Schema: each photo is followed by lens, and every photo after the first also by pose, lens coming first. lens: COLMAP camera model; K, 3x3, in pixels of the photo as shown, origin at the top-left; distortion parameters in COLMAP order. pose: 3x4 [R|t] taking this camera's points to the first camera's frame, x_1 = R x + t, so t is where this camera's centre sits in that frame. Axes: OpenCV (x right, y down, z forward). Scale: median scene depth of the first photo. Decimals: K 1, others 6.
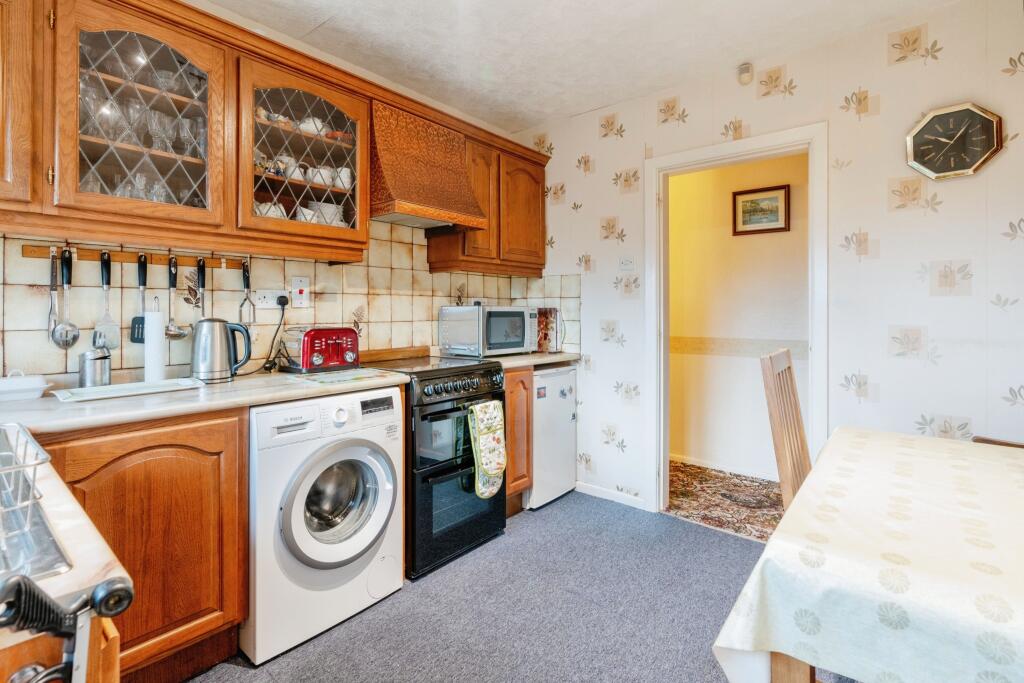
lens RADIAL K [[482.0, 0, 512.0], [0, 482.0, 302.0], [0, 0, 1]] dist [-0.000732, 0.000445]
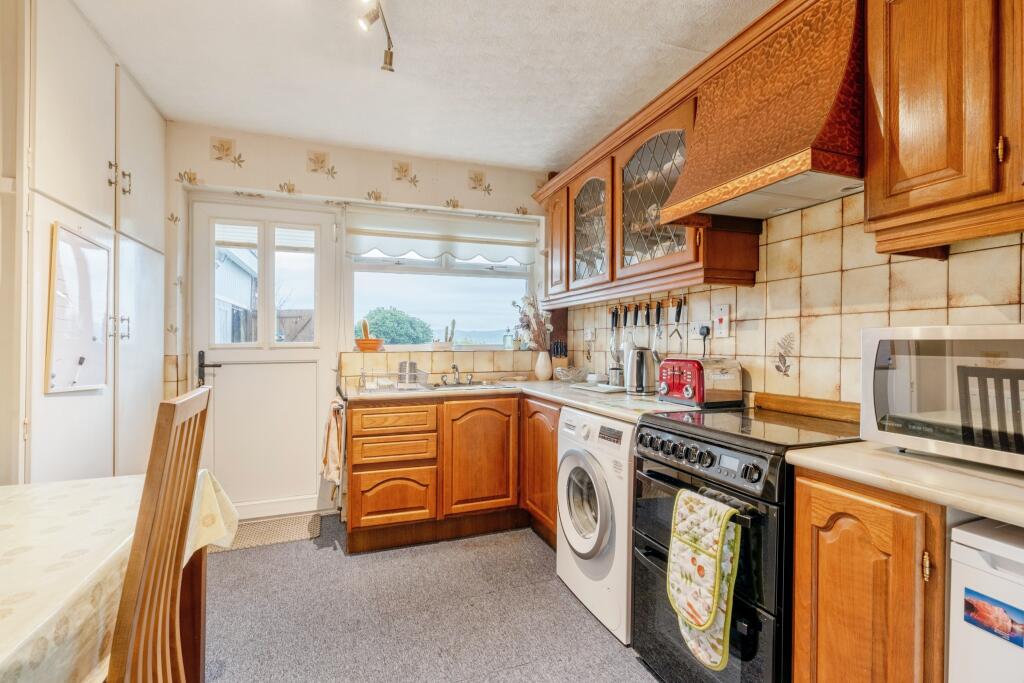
lens RADIAL K [[463.9, 0, 512.0], [0, 463.9, 341.5], [0, 0, 1]] dist [0.000179, 0.000432]
pose [[-0.497466, -0.003341, -0.867477, 0.591584], [0.017066, 0.999761, -0.013637, 0.026498], [0.867315, -0.021588, -0.497291, 1.166988]]
